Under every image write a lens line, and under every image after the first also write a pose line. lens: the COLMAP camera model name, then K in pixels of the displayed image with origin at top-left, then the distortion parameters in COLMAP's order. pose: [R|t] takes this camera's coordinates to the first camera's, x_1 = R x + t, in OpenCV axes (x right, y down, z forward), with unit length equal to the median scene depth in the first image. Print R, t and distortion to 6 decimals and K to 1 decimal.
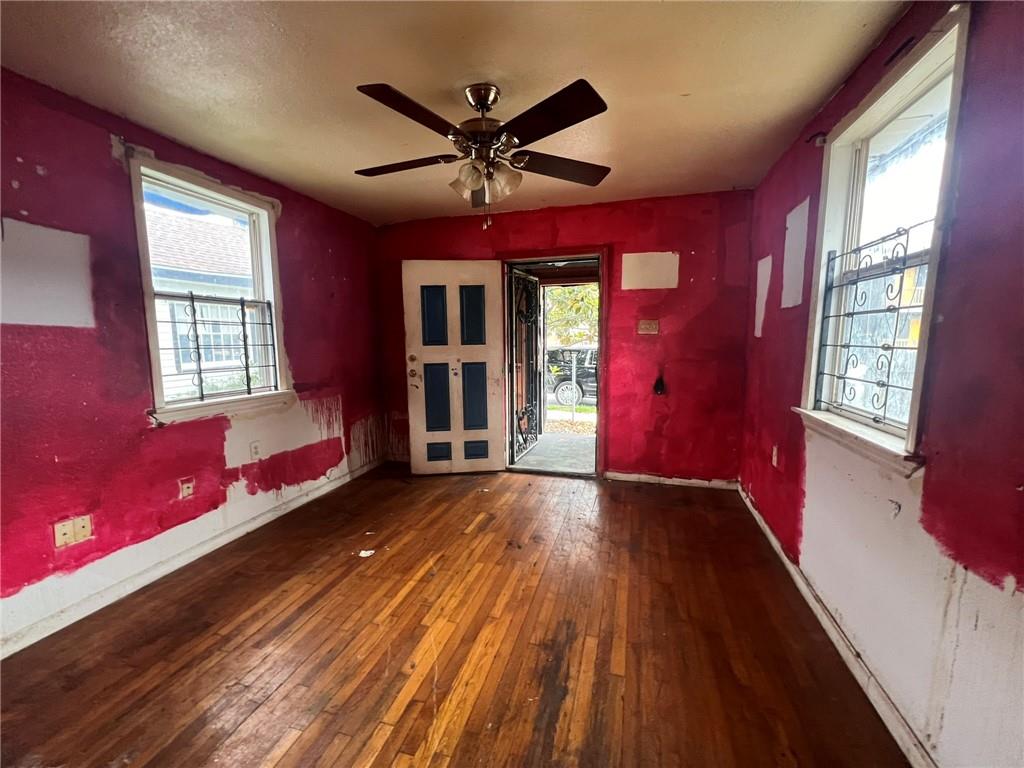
lens RADIAL K [[410.0, 0, 511.8], [0, 410.0, 384.0], [0, 0, 1]] dist [0.001085, -0.000872]
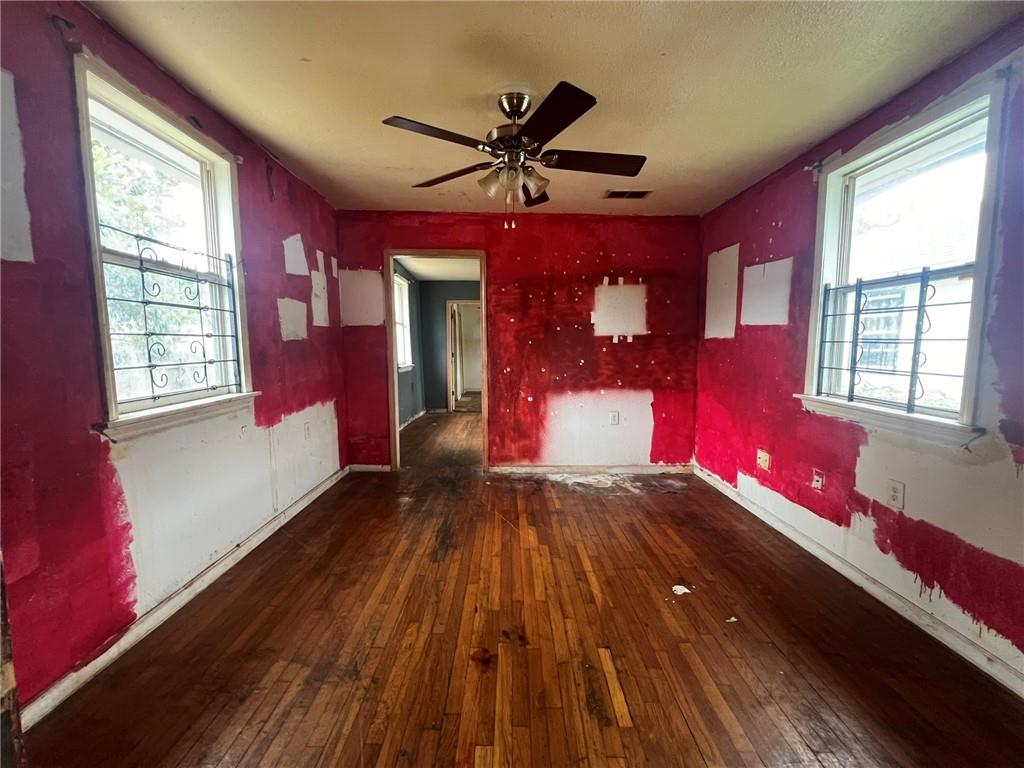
lens RADIAL K [[410.0, 0, 510.9], [0, 410.0, 383.1], [0, 0, 1]] dist [0.001085, -0.000872]
pose [[-0.955291, 0.028787, -0.294262, 0.203288], [-0.034372, 0.977688, 0.207231, -0.154712], [0.293662, 0.208081, -0.932987, 1.587298]]
